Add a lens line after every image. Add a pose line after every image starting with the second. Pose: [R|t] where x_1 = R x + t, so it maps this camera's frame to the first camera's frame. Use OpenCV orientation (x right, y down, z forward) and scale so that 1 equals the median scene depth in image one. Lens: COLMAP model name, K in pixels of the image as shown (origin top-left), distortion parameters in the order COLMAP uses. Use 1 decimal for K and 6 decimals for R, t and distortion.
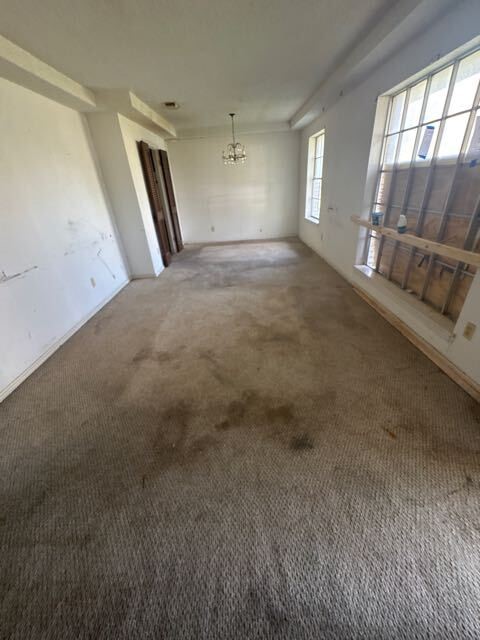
lens RADIAL K [[256.3, 0, 238.8], [0, 256.3, 318.0], [0, 0, 1]] dist [-0.003833, 0.001339]
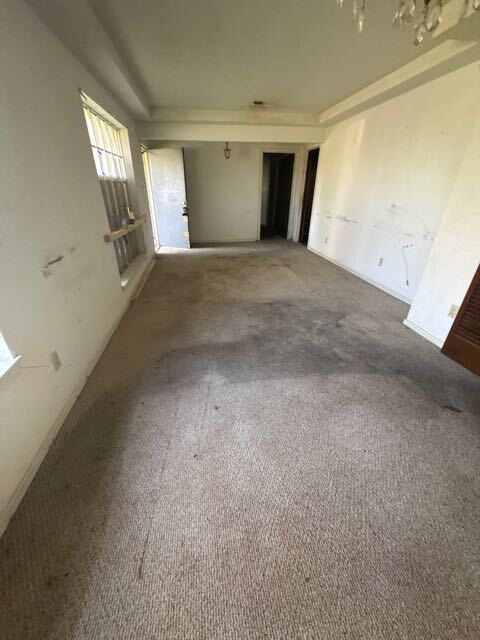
lens RADIAL K [[256.3, 0, 240.9], [0, 256.3, 320.2], [0, 0, 1]] dist [-0.003833, 0.001339]
pose [[-0.985845, 0.131982, -0.103393, 0.160913], [-0.011554, 0.561740, 0.827233, -0.854218], [0.167260, 0.816718, -0.552264, 1.620067]]
